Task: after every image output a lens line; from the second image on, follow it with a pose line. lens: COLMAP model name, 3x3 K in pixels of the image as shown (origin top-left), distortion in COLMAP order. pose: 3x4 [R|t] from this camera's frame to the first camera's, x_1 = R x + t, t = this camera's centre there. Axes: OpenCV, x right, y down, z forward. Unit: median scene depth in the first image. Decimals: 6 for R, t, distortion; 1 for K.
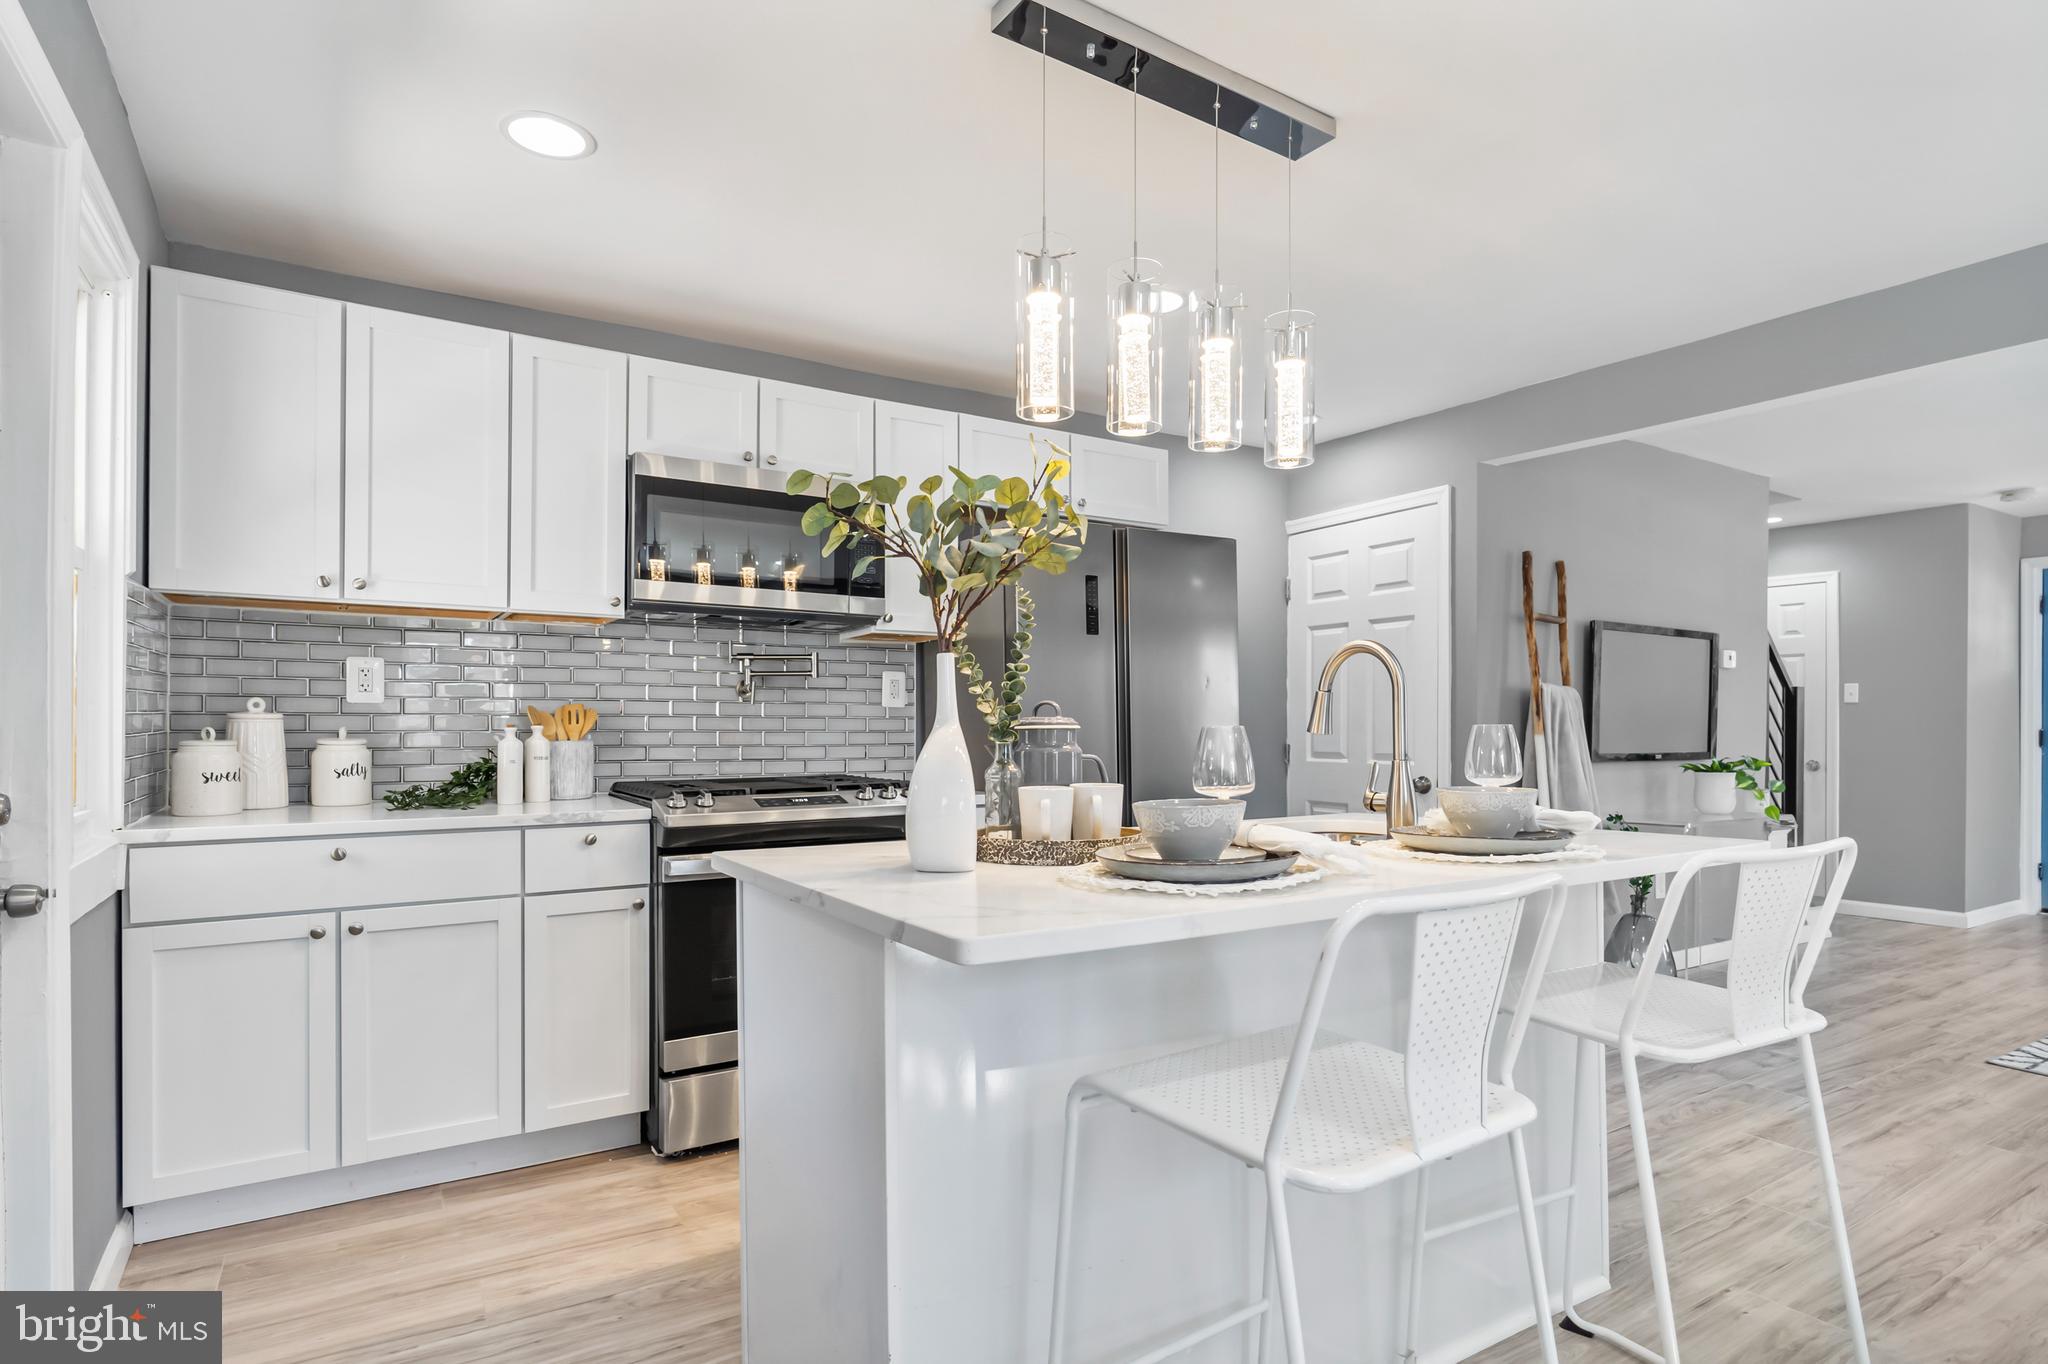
lens RADIAL K [[1079.5, 0, 1000.8], [0, 1079.5, 729.3], [0, 0, 1]] dist [0.000938, 0.000677]
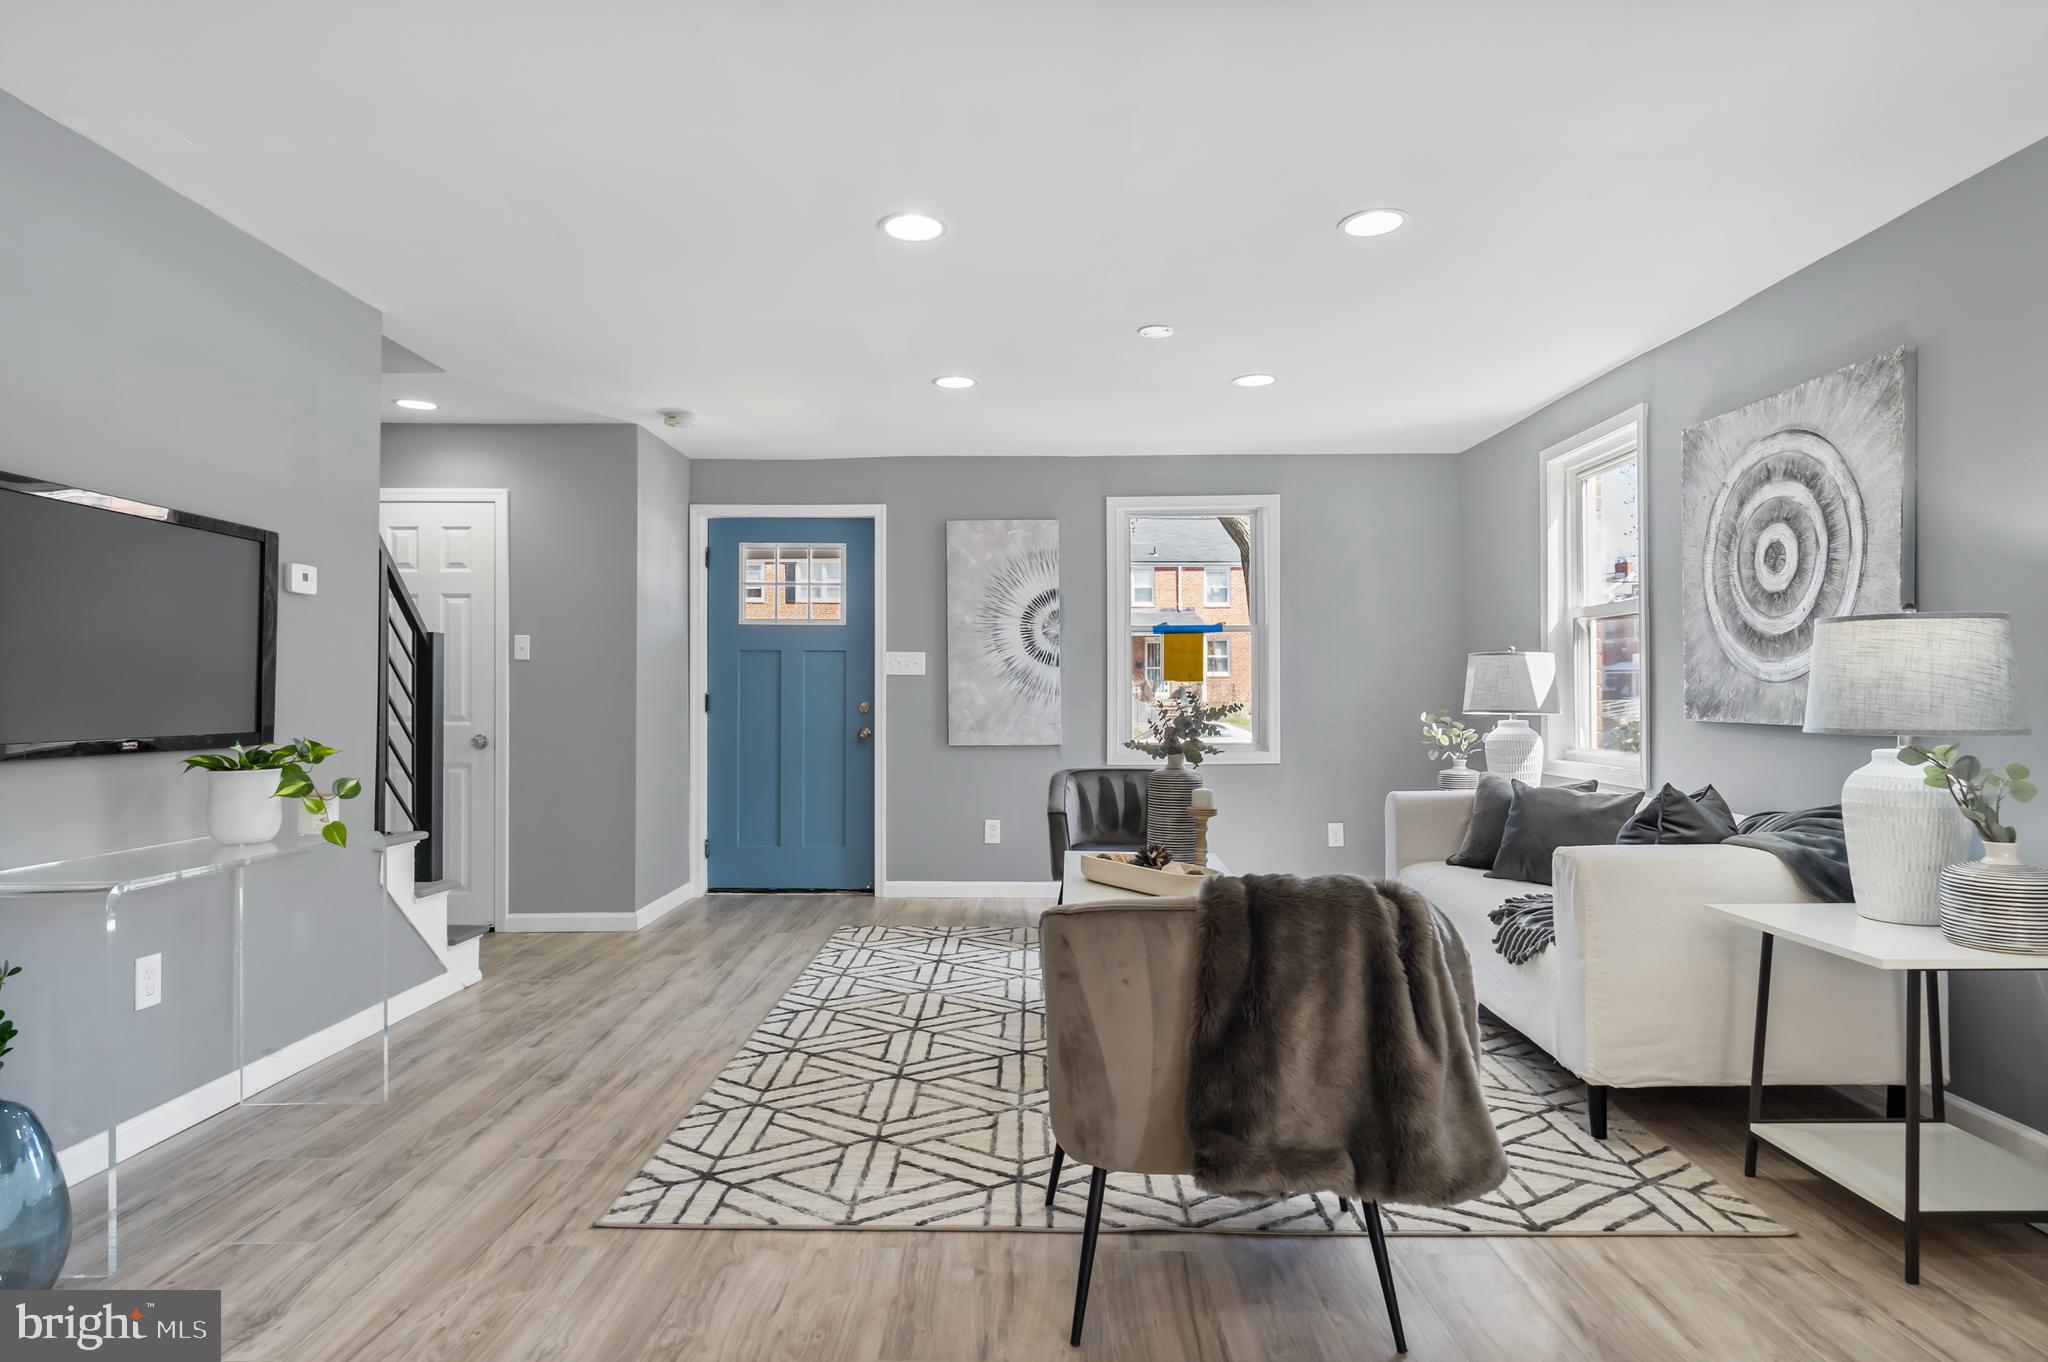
lens RADIAL K [[1201.7, 0, 1023.7], [0, 1201.7, 683.2], [0, 0, 1]] dist [-0.006420, -0.000333]
pose [[0.539520, 0.004145, 0.841962, 0.307839], [0.004868, 0.999956, -0.008042, 0.001435], [-0.841959, 0.008437, 0.539476, 0.276431]]
